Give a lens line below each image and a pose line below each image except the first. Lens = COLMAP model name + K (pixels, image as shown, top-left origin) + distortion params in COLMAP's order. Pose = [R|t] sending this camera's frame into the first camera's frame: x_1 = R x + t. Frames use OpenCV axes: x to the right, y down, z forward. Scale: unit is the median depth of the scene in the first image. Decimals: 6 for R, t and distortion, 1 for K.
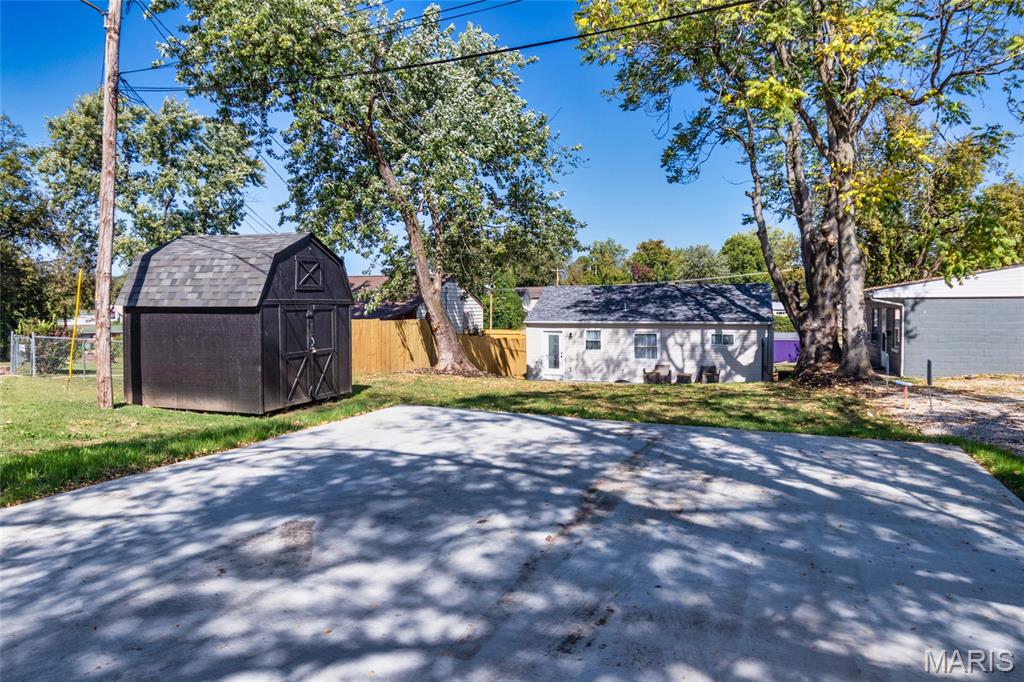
lens RADIAL K [[718.9, 0, 512.0], [0, 718.9, 341.0], [0, 0, 1]] dist [-0.003482, 0.000393]
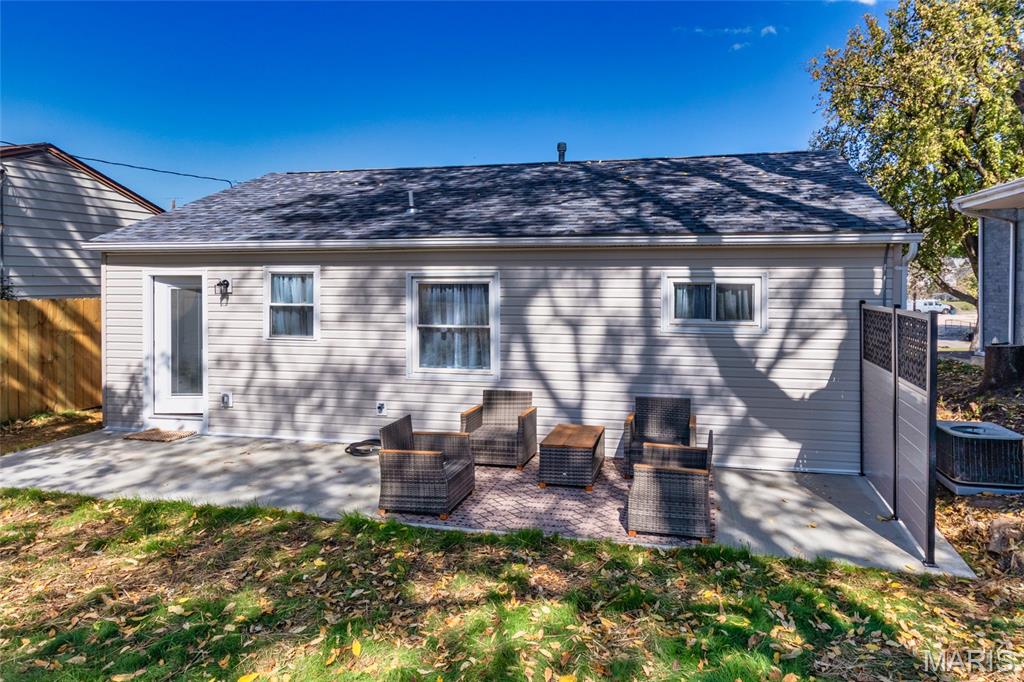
lens RADIAL K [[649.6, 0, 556.0], [0, 649.6, 288.3], [0, 0, 1]] dist [0.003315, 0.000695]
pose [[0.995693, 0.006126, 0.092514, 0.204460], [-0.002244, 0.999115, -0.042005, 0.003009], [-0.092689, 0.041616, 0.994825, 0.742451]]
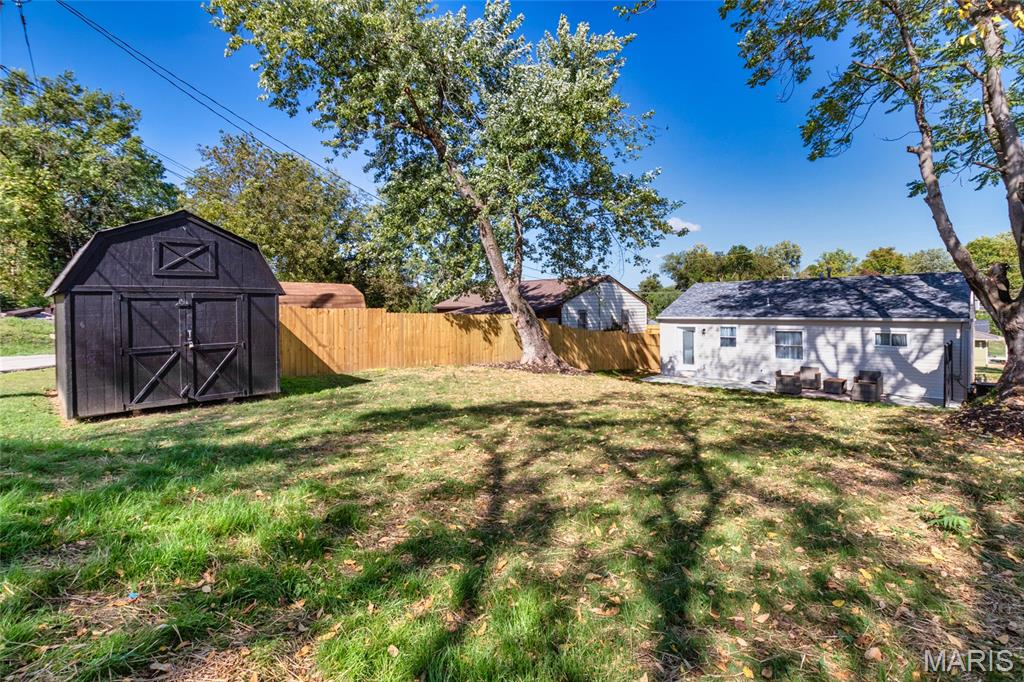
lens RADIAL K [[510.3, 0, 510.0], [0, 510.3, 317.3], [0, 0, 1]] dist [-0.001523, 0.000567]
pose [[0.900301, 0.004880, -0.435240, 0.151190], [-0.018199, 0.999485, -0.026439, -0.004454], [0.434886, 0.031724, 0.899926, 0.279534]]
